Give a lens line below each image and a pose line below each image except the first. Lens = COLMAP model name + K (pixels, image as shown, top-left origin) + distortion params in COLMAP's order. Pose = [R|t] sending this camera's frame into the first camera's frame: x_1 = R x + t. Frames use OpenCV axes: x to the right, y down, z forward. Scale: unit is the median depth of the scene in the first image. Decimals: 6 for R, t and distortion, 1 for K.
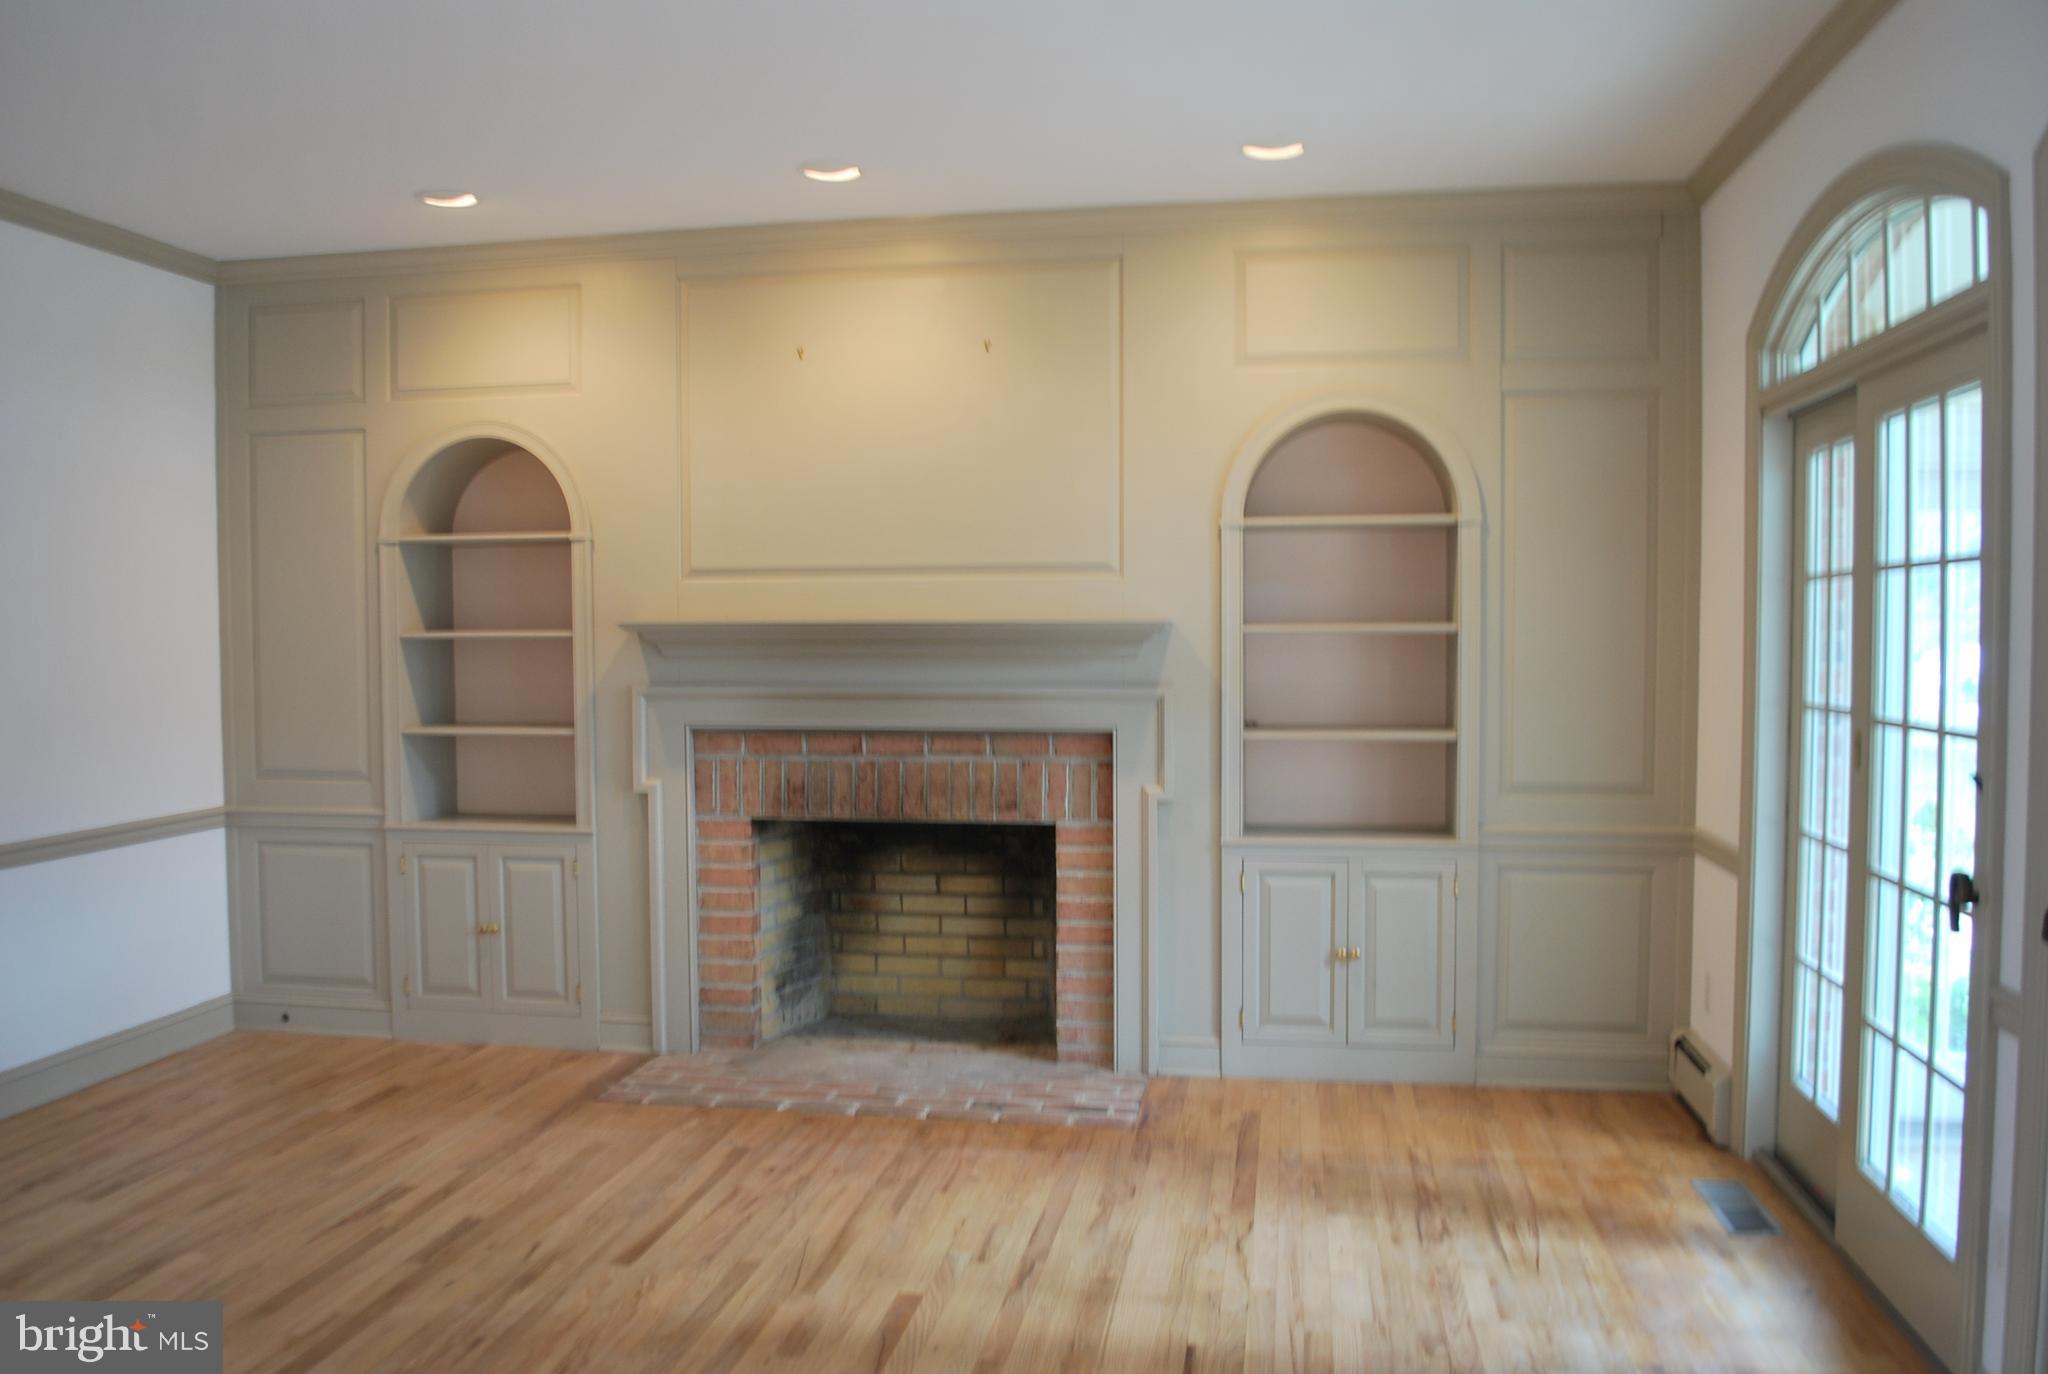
lens RADIAL K [[1614.1, 0, 1018.6], [0, 1614.1, 691.4], [0, 0, 1]] dist [-0.083839, 0.005310]
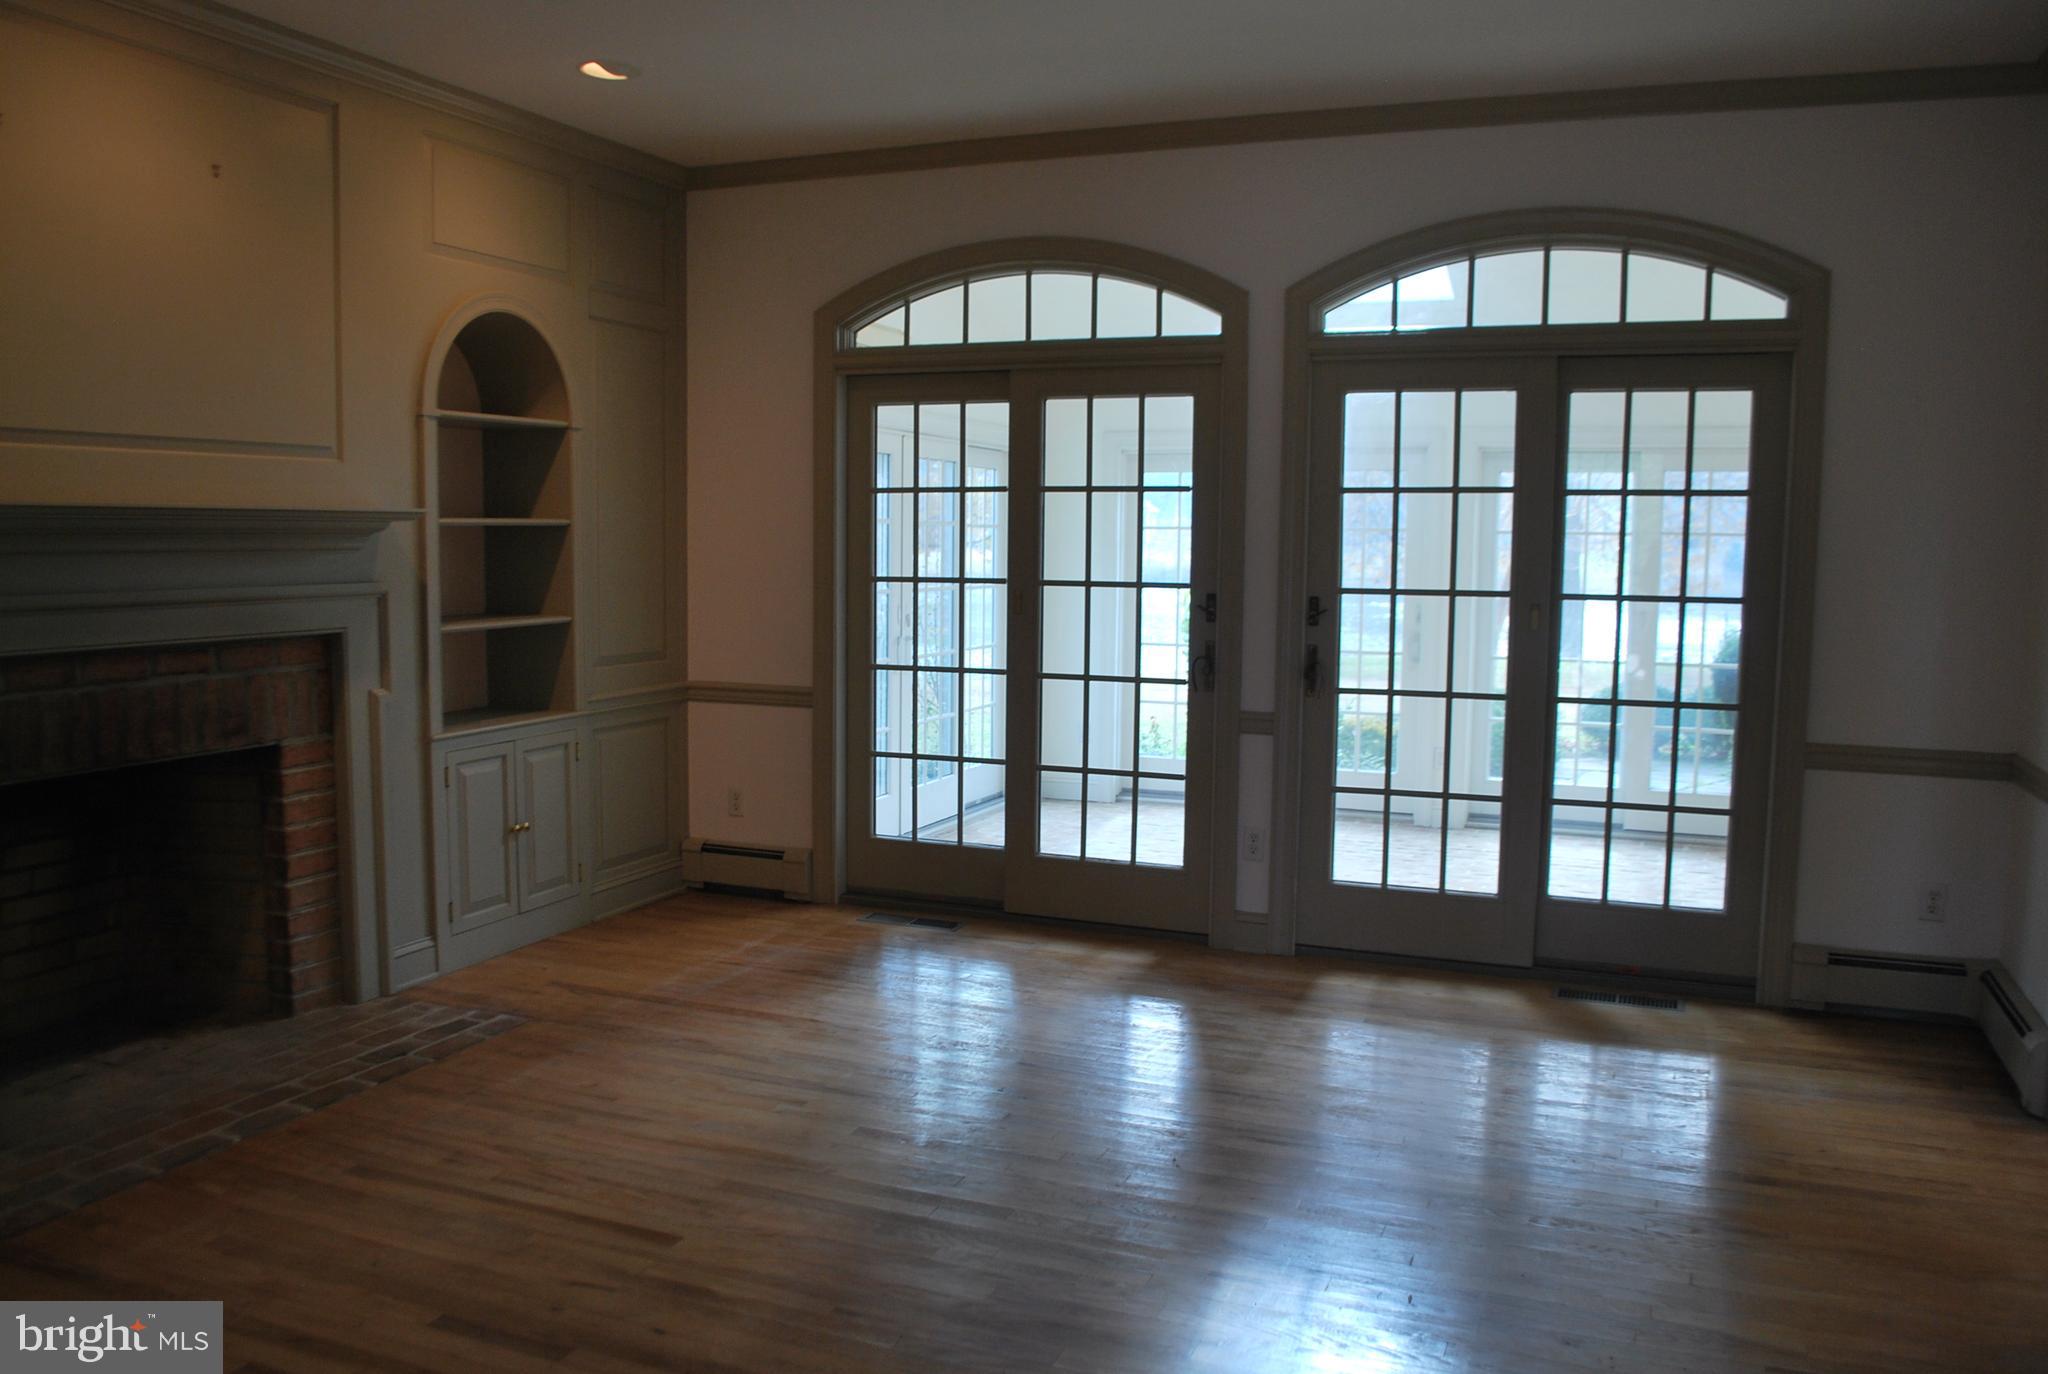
lens RADIAL K [[1600.2, 0, 1000.9], [0, 1600.2, 692.9], [0, 0, 1]] dist [-0.080540, 0.004268]
pose [[0.224040, -0.091481, 0.970277, -0.739122], [0.026005, 0.995791, 0.087882, -0.010235], [-0.974233, 0.005543, 0.225476, 0.450270]]
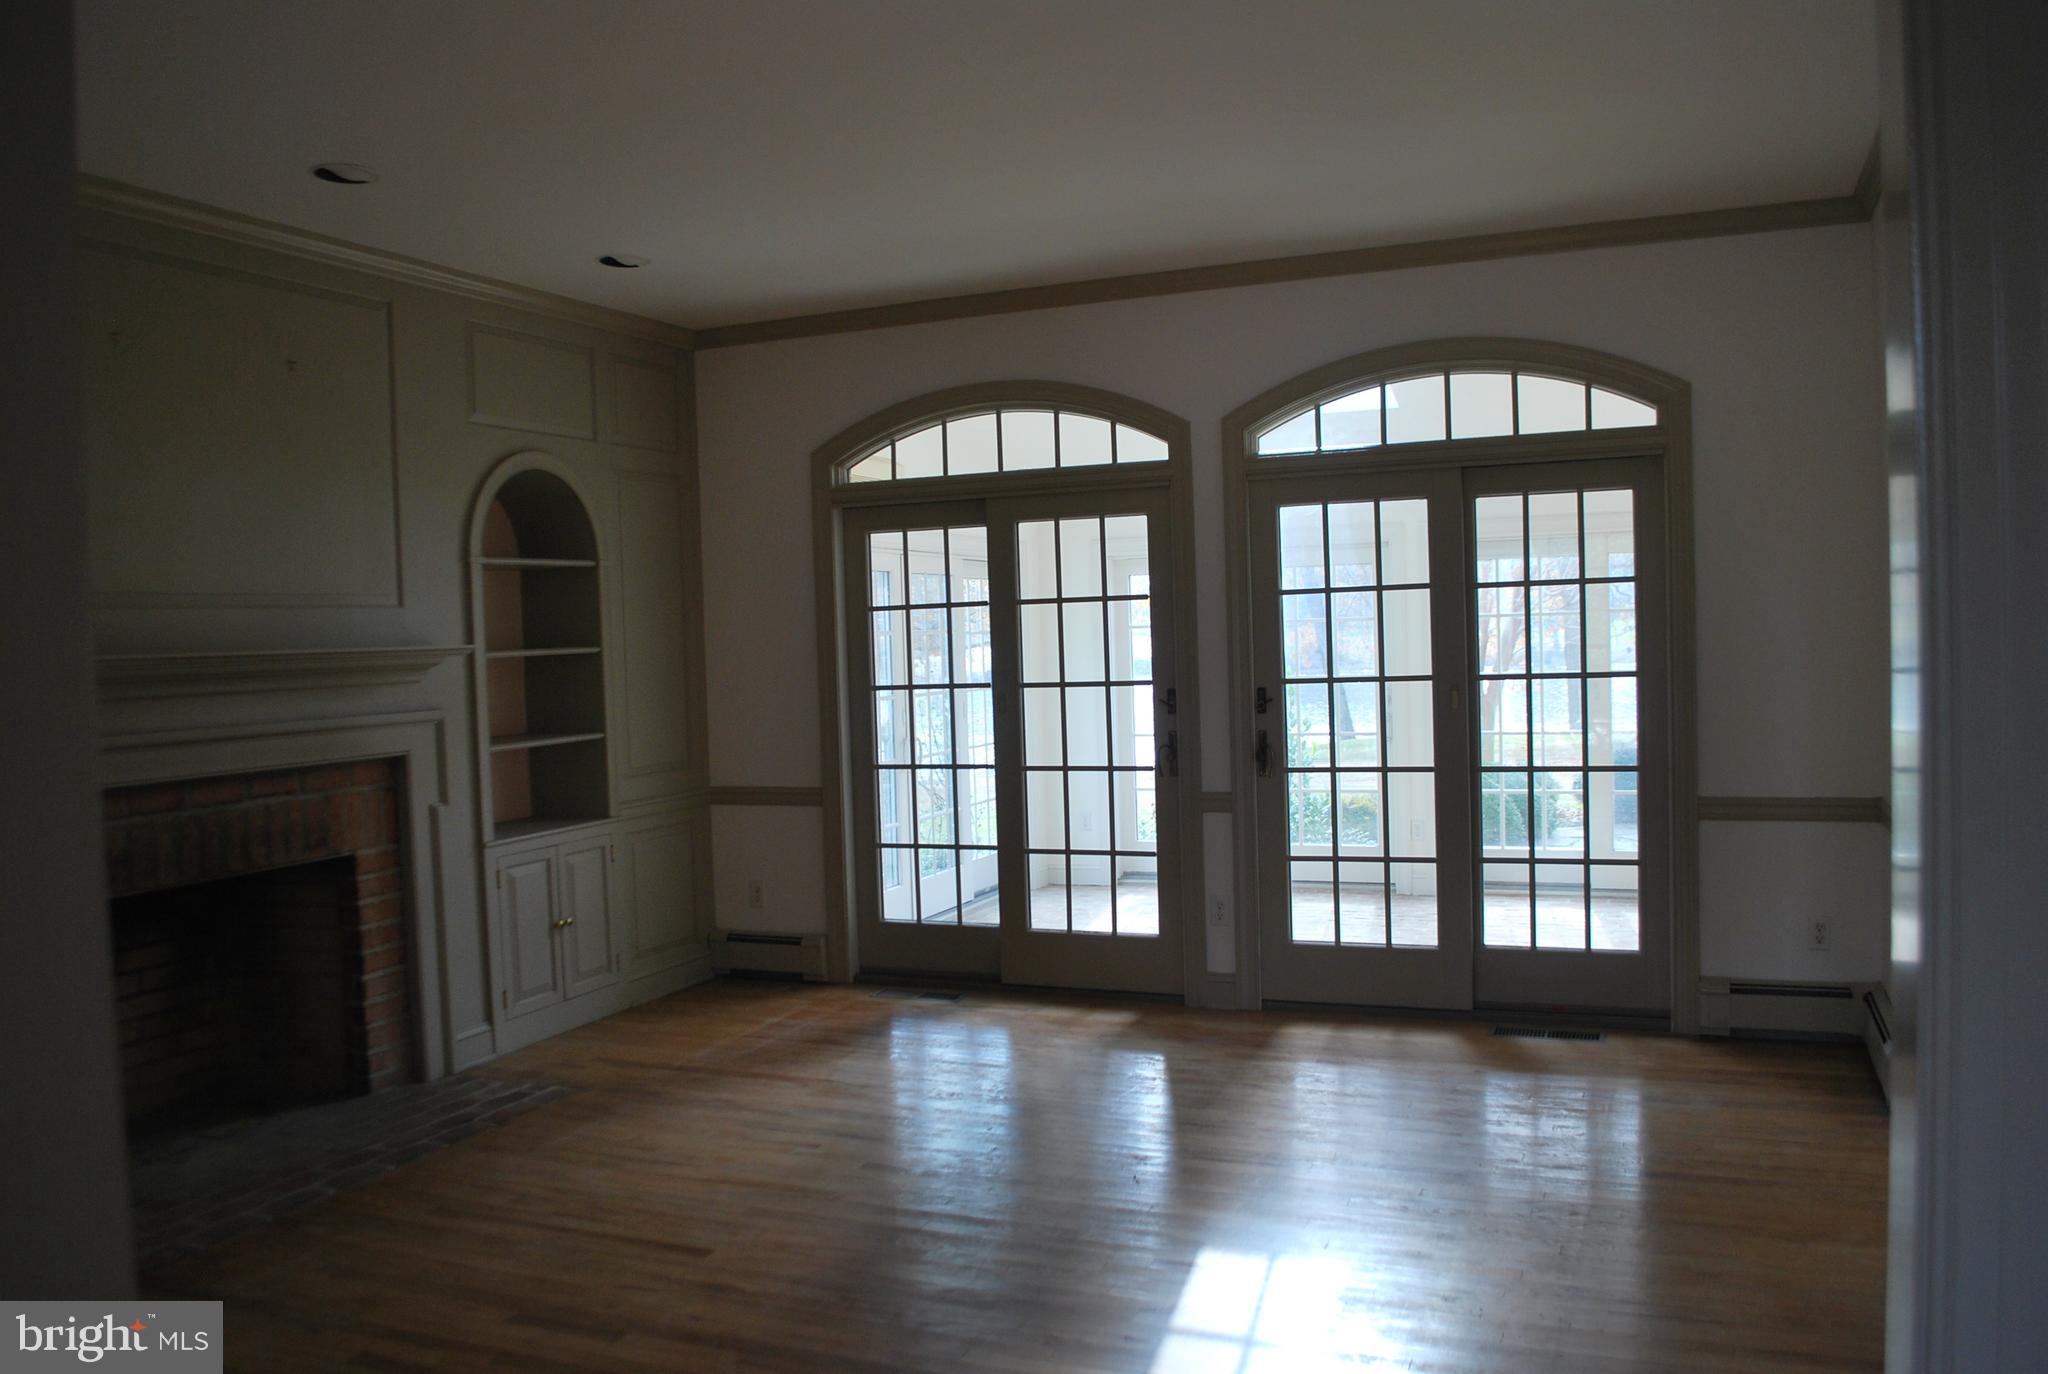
lens RADIAL K [[1614.1, 0, 1018.6], [0, 1614.1, 691.4], [0, 0, 1]] dist [-0.083839, 0.005310]
pose [[0.229149, -0.041116, 0.972523, -0.869419], [0.069261, 0.997264, 0.025842, -0.016113], [-0.970924, 0.061436, 0.231370, 0.384837]]
